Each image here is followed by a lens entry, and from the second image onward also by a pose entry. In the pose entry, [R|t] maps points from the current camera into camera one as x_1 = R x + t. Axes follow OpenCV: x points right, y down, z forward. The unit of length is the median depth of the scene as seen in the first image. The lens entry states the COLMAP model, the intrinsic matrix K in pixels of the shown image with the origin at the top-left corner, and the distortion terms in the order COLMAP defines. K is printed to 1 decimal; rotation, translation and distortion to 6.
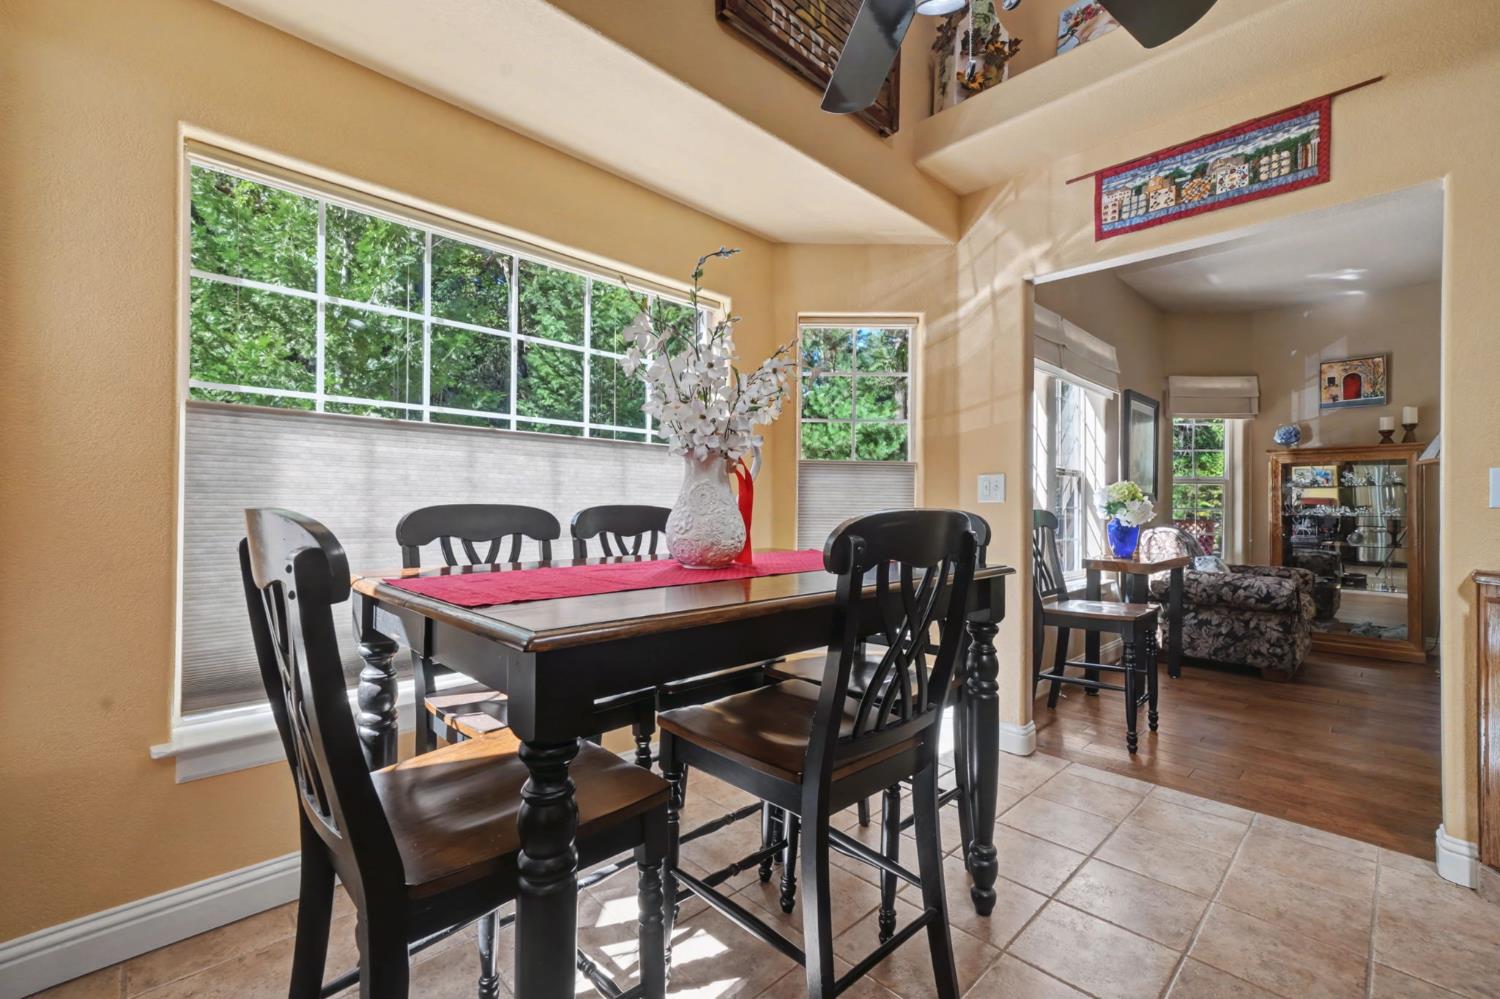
lens RADIAL K [[642.8, 0, 743.1], [0, 642.8, 504.4], [0, 0, 1]] dist [-0.001499, 0.000438]
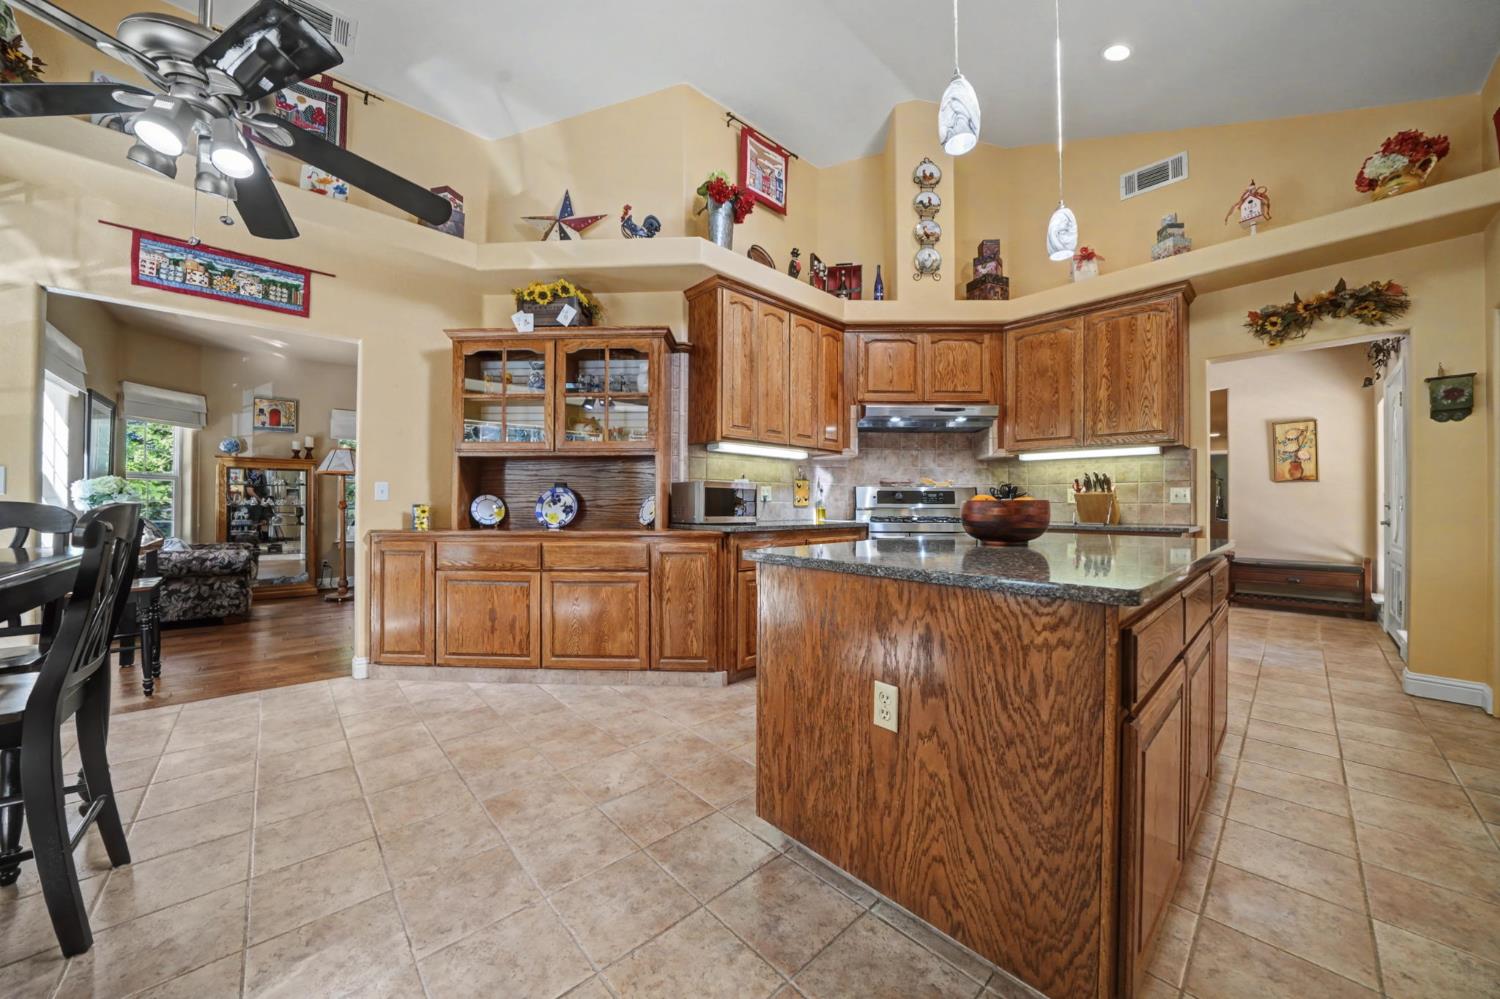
lens RADIAL K [[527.3, 0, 743.5], [0, 527.3, 497.3], [0, 0, 1]] dist [-0.018808, 0.000203]
pose [[0.026378, 0.007537, 0.999624, -0.267441], [-0.010064, 0.999923, -0.007274, -0.003182], [-0.999601, -0.009868, 0.026452, -0.136119]]
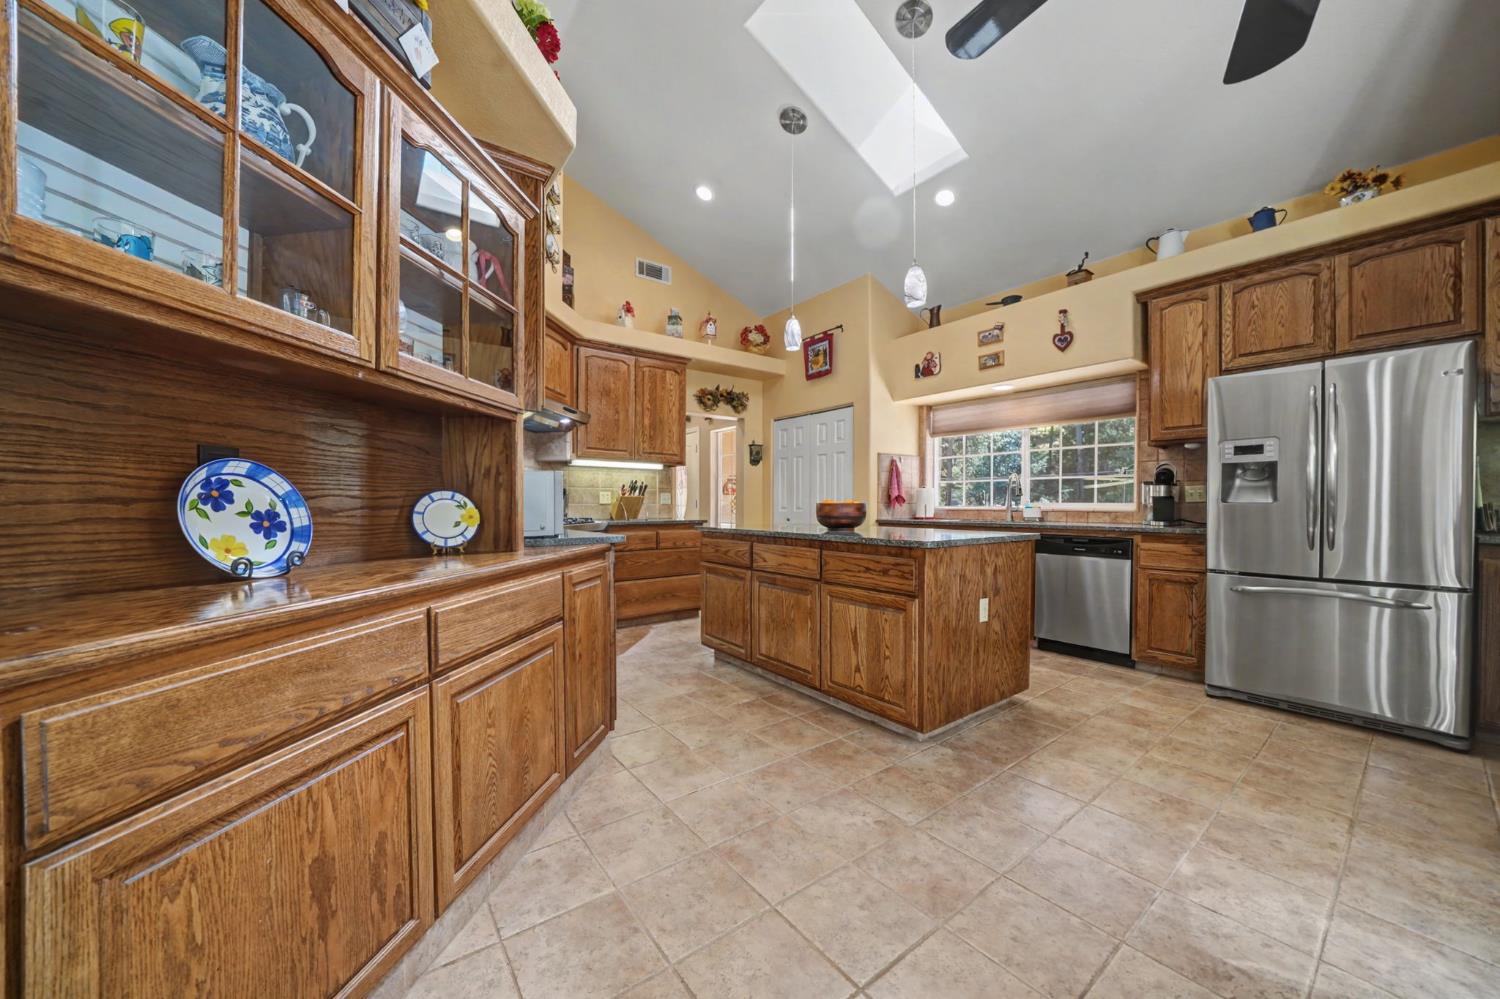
lens RADIAL K [[530.0, 0, 750.1], [0, 530.0, 509.0], [0, 0, 1]] dist [-0.022336, 0.001501]
pose [[-0.993173, -0.007820, 0.116386, 0.313489], [-0.007779, 0.999969, 0.000800, 0.003443], [-0.116389, -0.000111, -0.993204, 0.493349]]
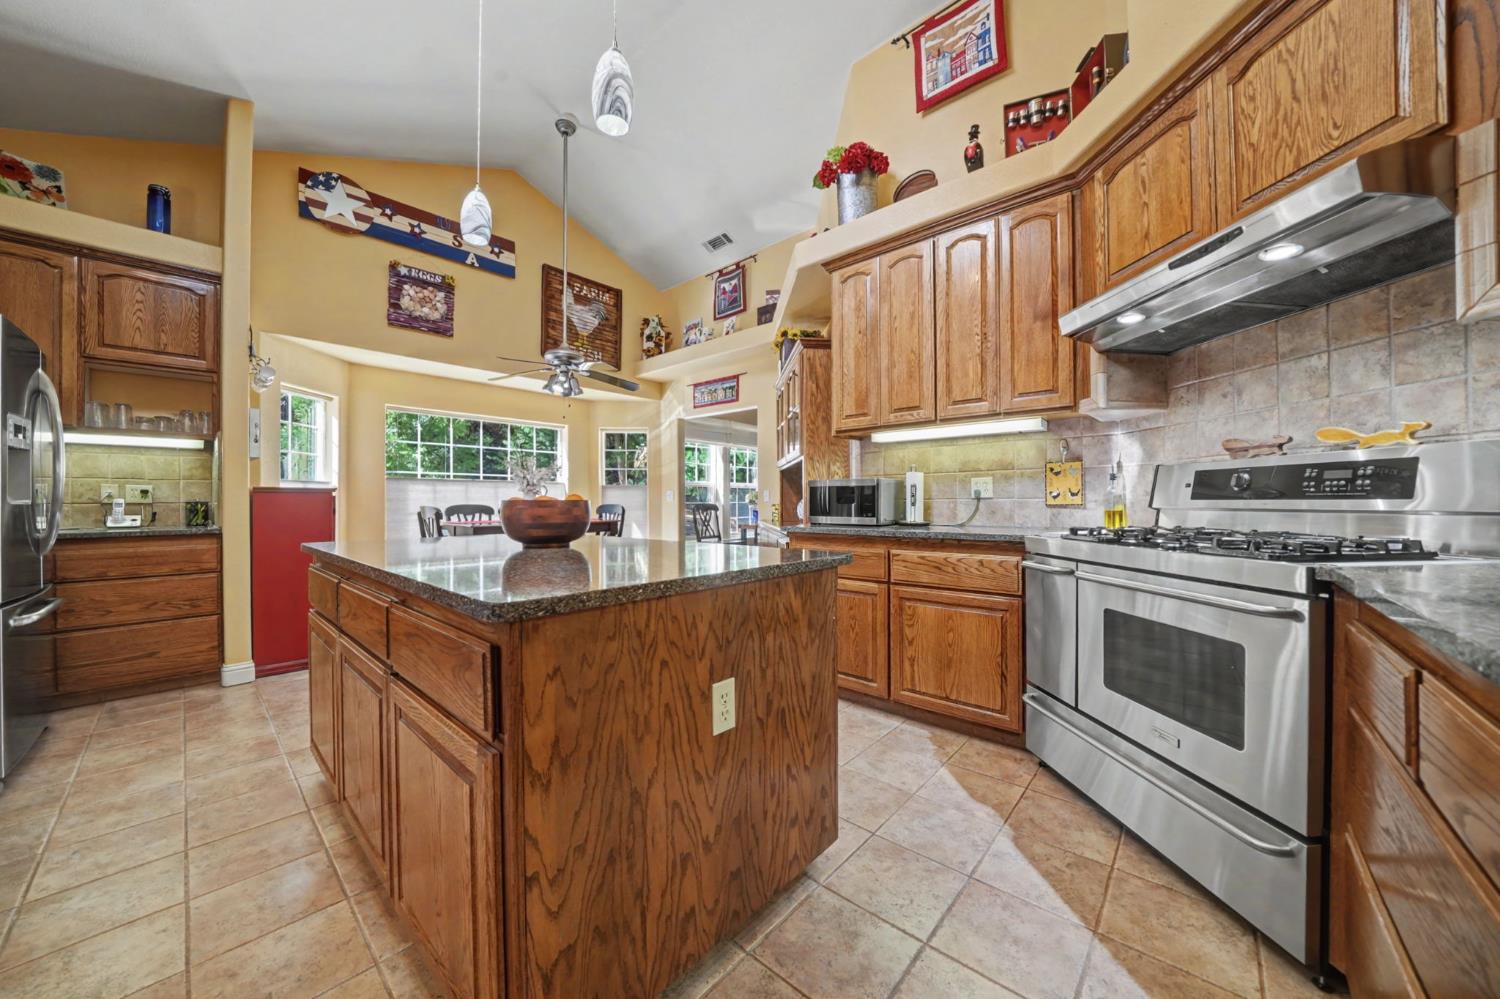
lens RADIAL K [[530.0, 0, 745.2], [0, 530.0, 498.3], [0, 0, 1]] dist [-0.022336, 0.001501]
pose [[0.998134, -0.010365, 0.060179, 0.423829], [0.010517, 0.999942, -0.002205, -0.004996], [-0.060153, 0.002834, 0.998185, -0.896899]]
